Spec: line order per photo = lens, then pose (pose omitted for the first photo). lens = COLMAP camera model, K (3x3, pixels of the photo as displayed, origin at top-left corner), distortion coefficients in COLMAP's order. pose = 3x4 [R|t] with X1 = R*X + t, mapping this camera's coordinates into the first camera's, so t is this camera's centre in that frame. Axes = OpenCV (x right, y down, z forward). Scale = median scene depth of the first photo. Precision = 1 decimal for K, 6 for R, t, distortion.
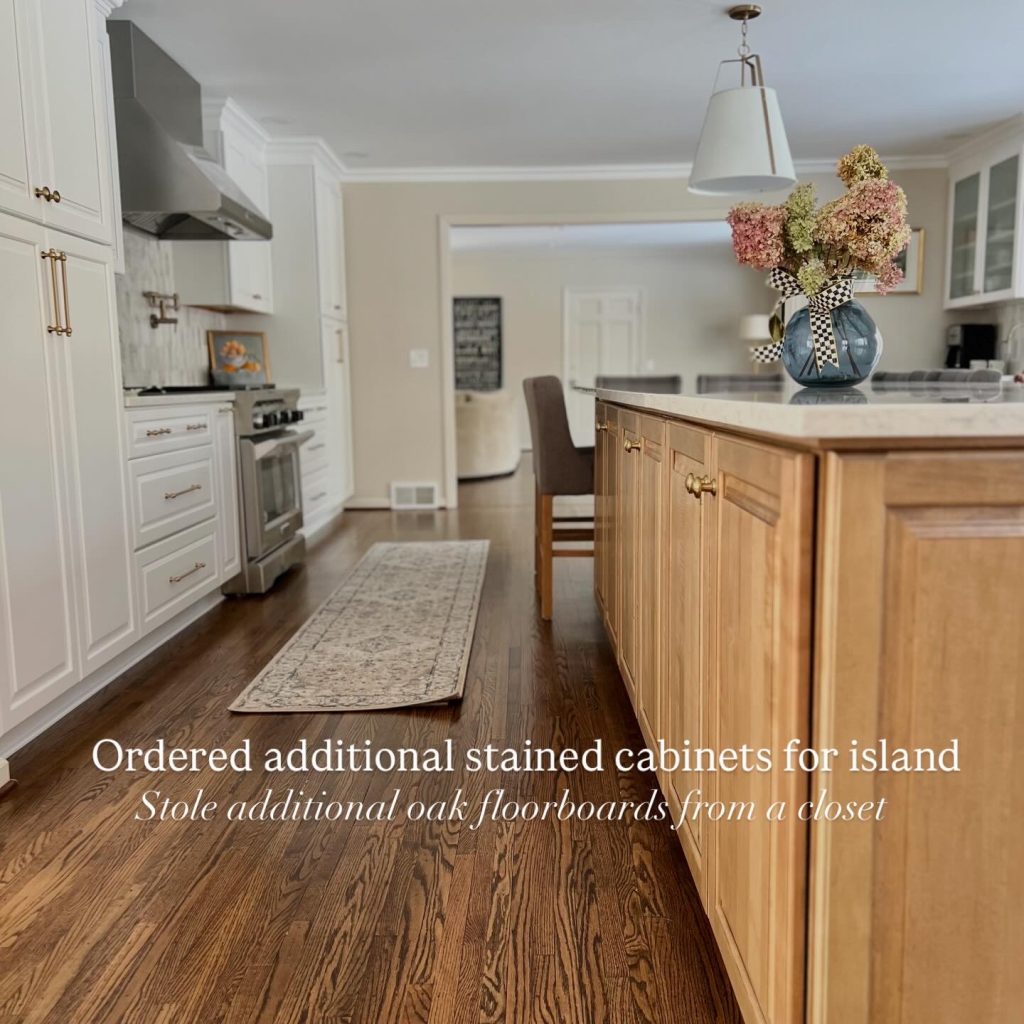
lens RADIAL K [[1091.9, 0, 494.0], [0, 1091.9, 527.5], [0, 0, 1]] dist [0.111748, -0.210742]
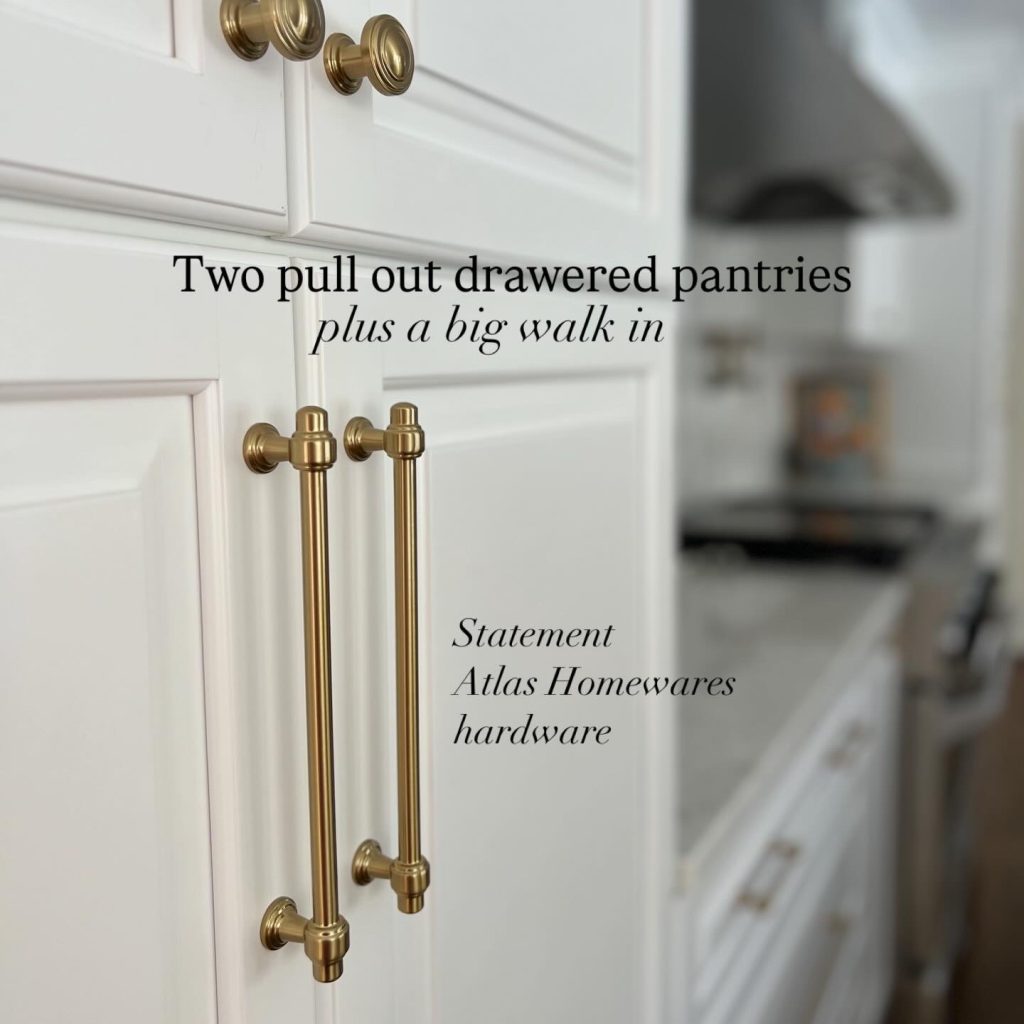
lens RADIAL K [[1091.9, 0, 494.0], [0, 1091.9, 527.5], [0, 0, 1]] dist [0.111748, -0.210742]
pose [[0.896889, 0.077691, -0.435379, -0.305808], [-0.066939, 0.996955, 0.040006, -0.237657], [0.437161, -0.006737, 0.899358, 0.858753]]
